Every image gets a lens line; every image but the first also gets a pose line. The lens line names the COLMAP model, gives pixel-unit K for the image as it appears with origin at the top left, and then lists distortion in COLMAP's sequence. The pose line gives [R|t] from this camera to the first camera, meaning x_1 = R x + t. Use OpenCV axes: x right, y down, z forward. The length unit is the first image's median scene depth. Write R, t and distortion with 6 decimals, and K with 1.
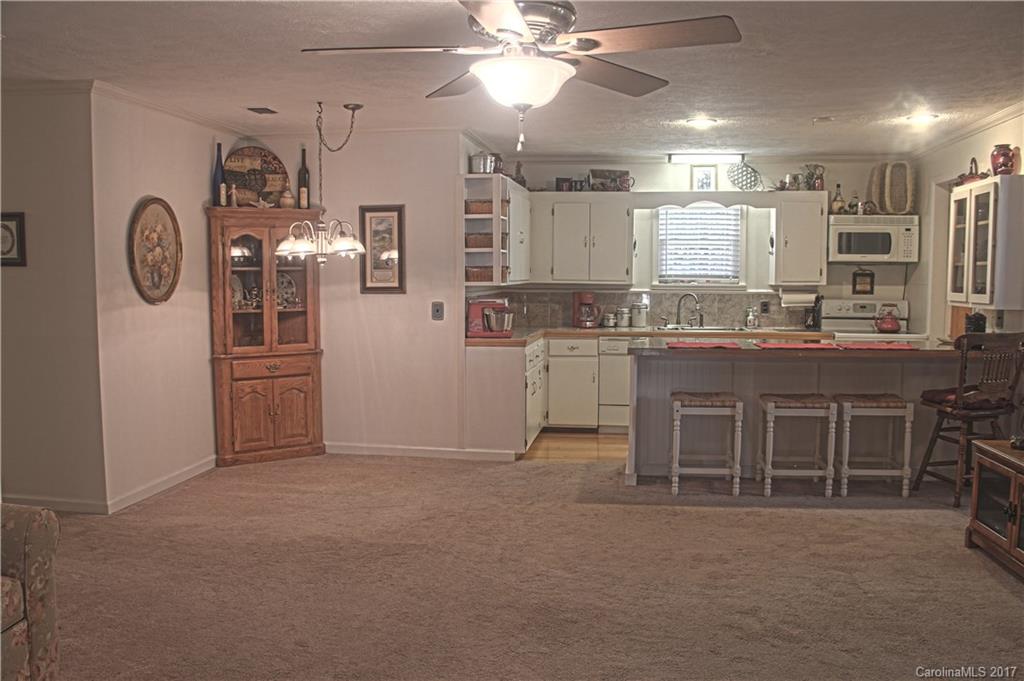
lens RADIAL K [[843.6, 0, 510.3], [0, 843.6, 343.1], [0, 0, 1]] dist [-0.005358, -0.006398]
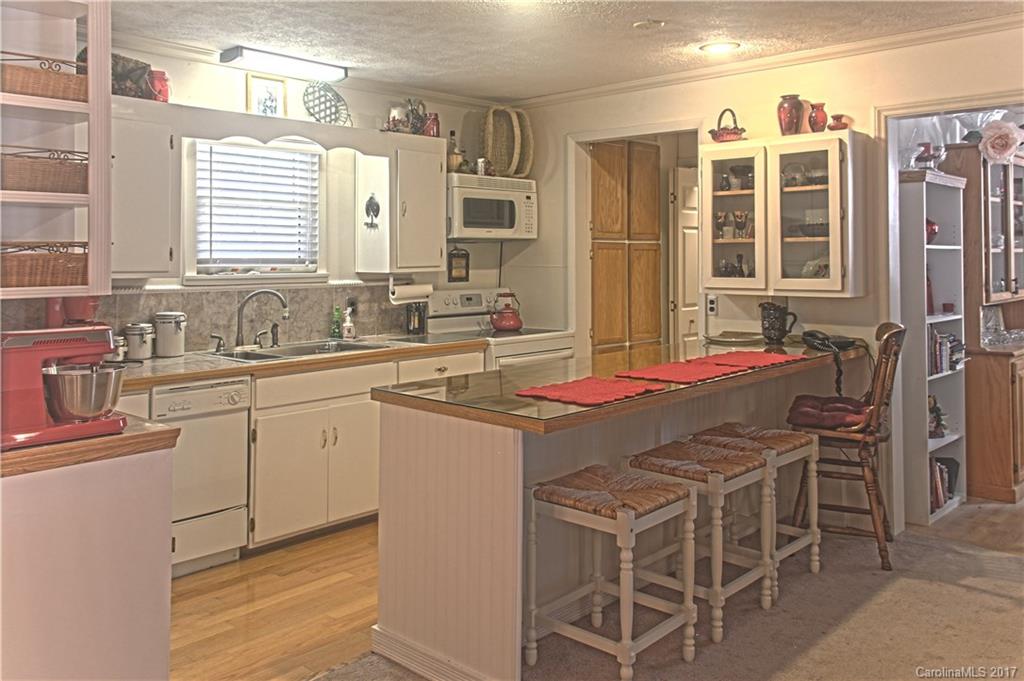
lens RADIAL K [[843.6, 0, 508.7], [0, 843.6, 271.5], [0, 0, 1]] dist [-0.005358, -0.006398]
pose [[0.573818, -0.023911, 0.818634, -0.170351], [0.075232, 0.996886, -0.023616, -0.046182], [-0.815520, 0.075139, 0.573830, 0.535080]]
